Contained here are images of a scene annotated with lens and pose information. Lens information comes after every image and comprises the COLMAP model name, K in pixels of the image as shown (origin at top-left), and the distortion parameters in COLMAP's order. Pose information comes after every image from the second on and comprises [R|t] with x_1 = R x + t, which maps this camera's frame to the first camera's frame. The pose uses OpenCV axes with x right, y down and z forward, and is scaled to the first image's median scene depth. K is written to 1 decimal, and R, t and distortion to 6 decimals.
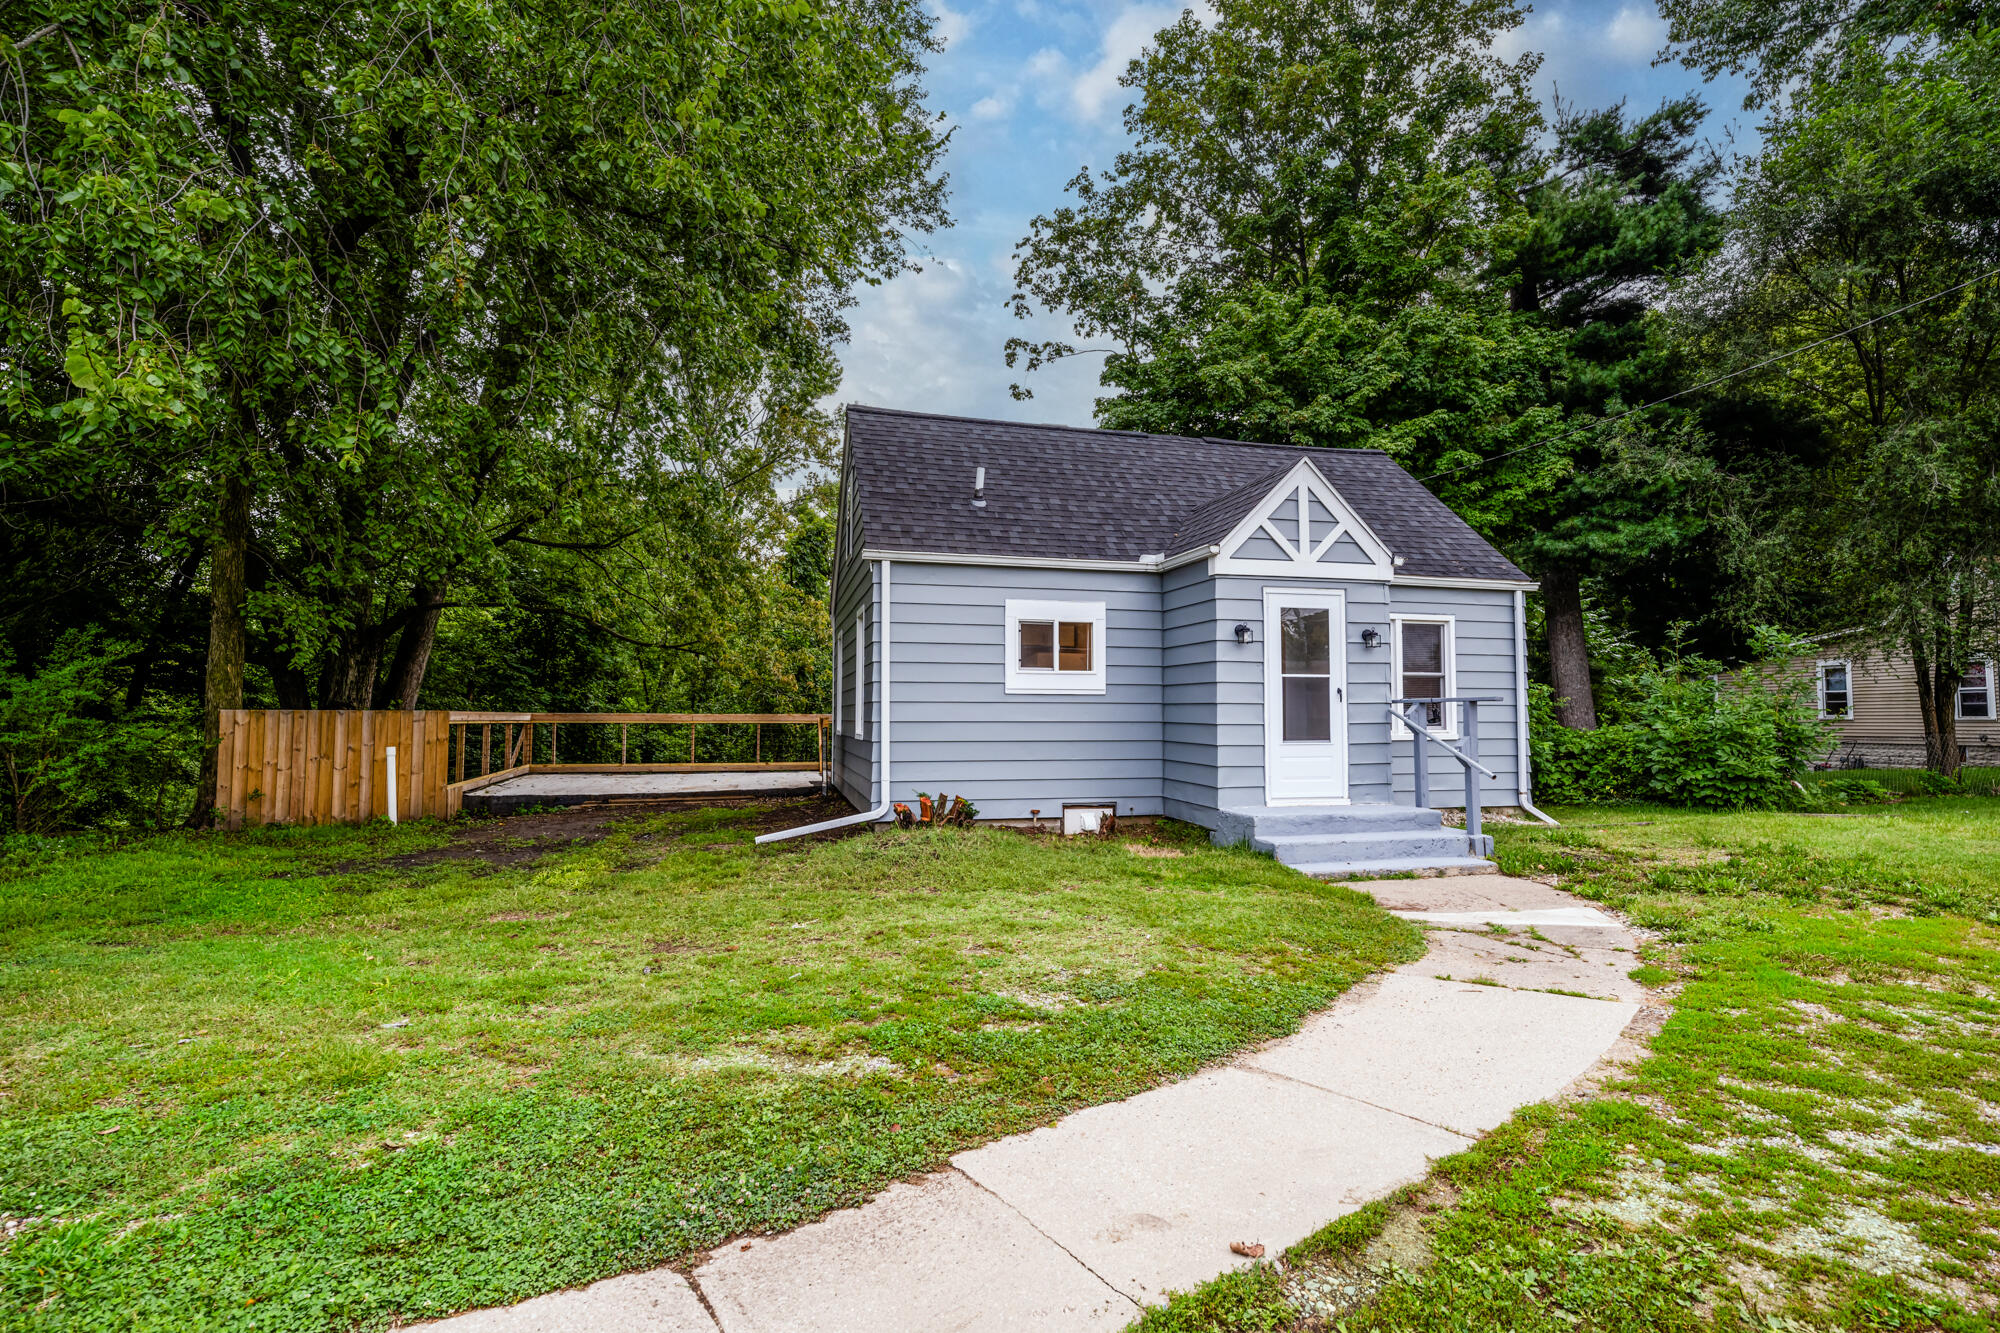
lens RADIAL K [[916.1, 0, 999.9], [0, 916.1, 659.9], [0, 0, 1]] dist [0.003709, 0.000578]
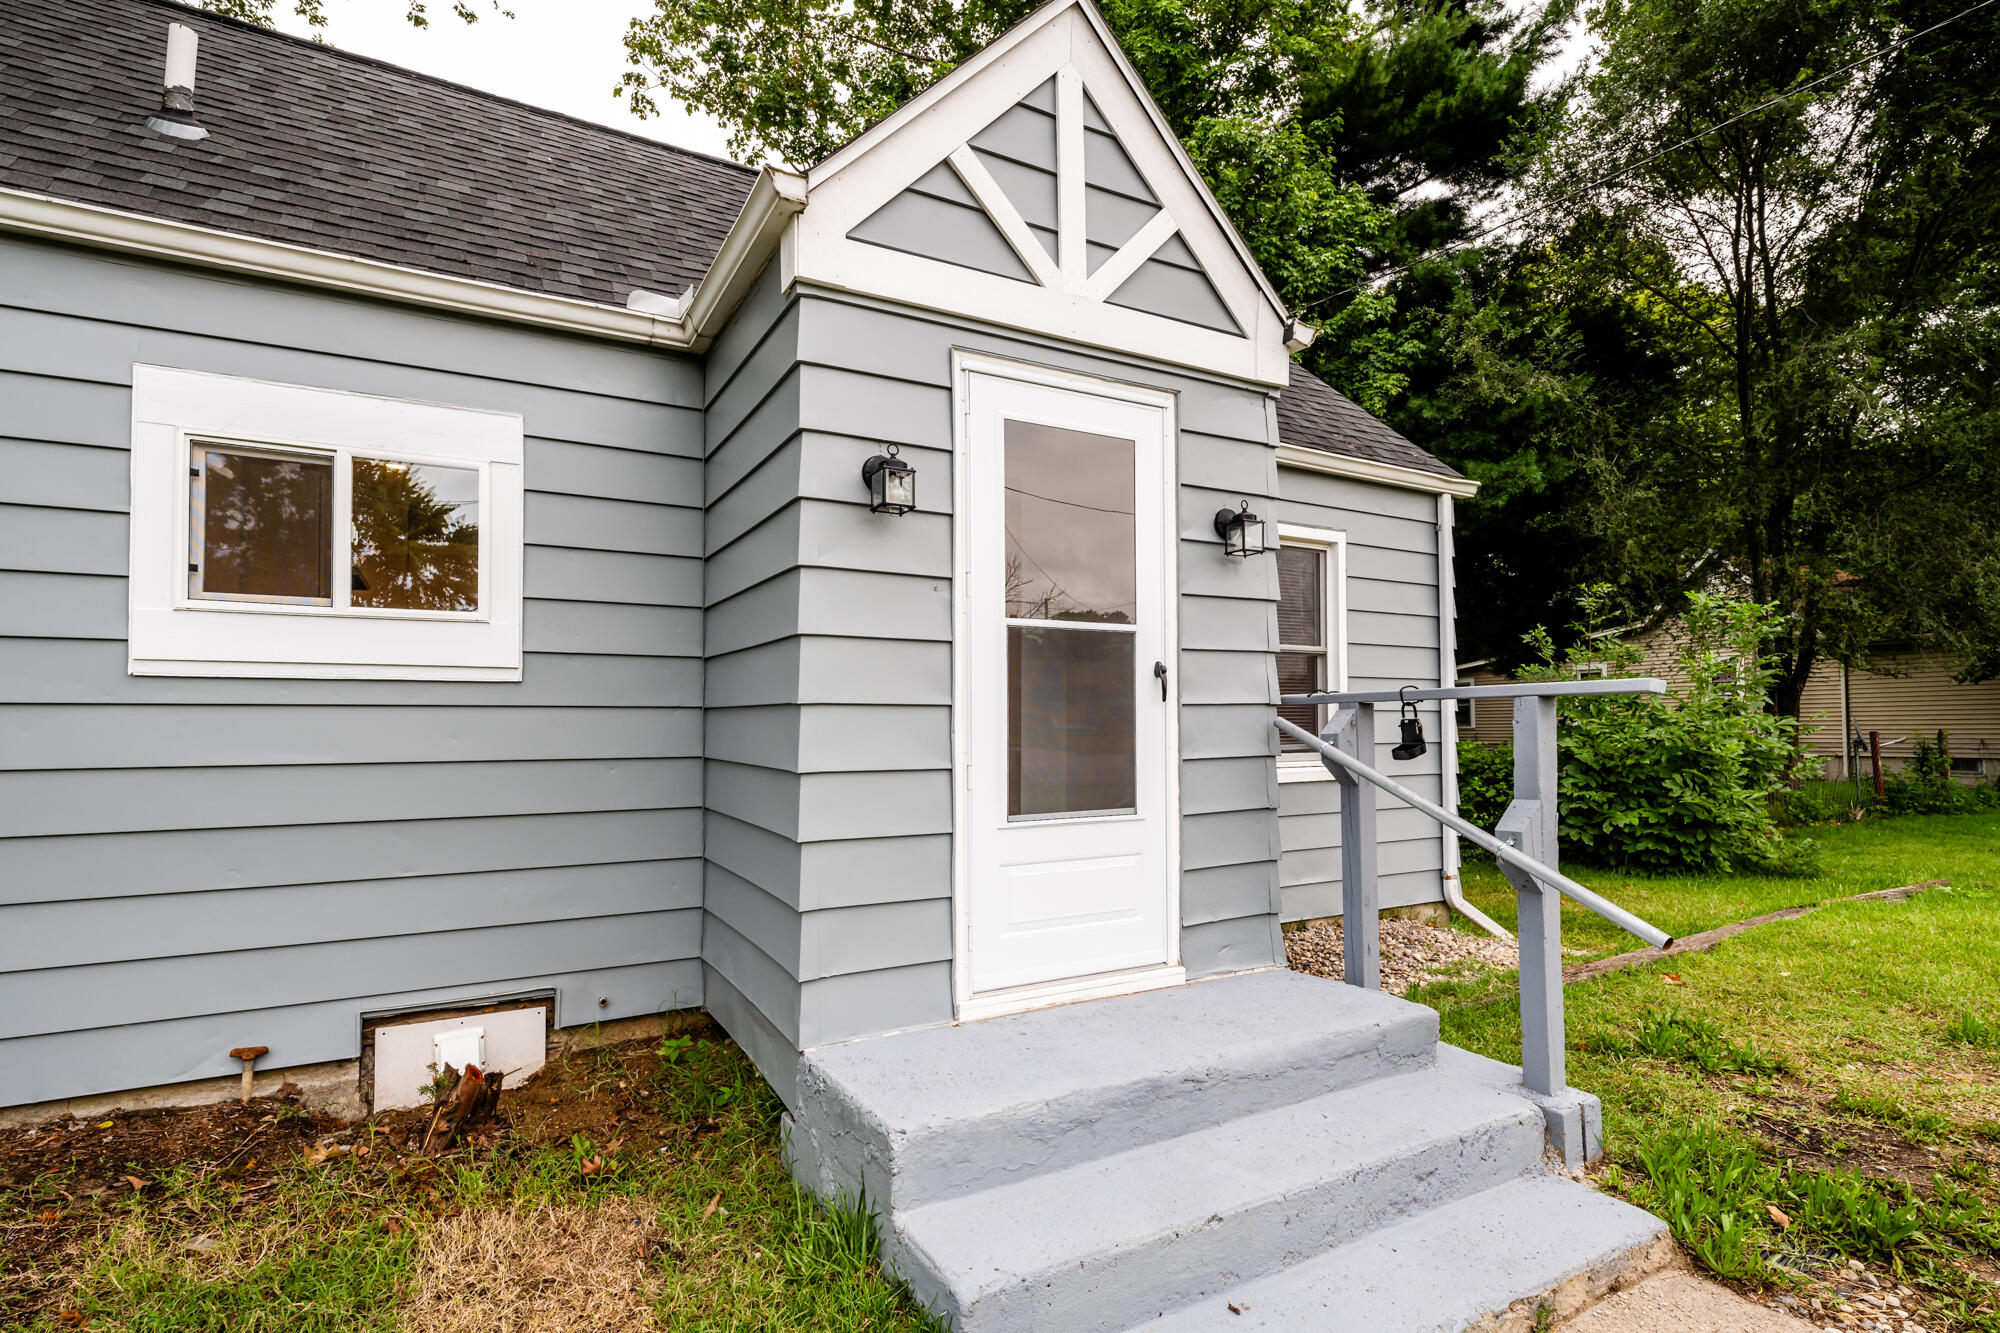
lens RADIAL K [[961.6, 0, 1001.9], [0, 961.6, 676.8], [0, 0, 1]] dist [-0.002370, -0.000284]
pose [[0.963339, 0.006480, 0.268211, 0.193501], [-0.008572, 0.999941, 0.006633, 0.031971], [-0.268152, -0.008689, 0.963337, 0.603327]]
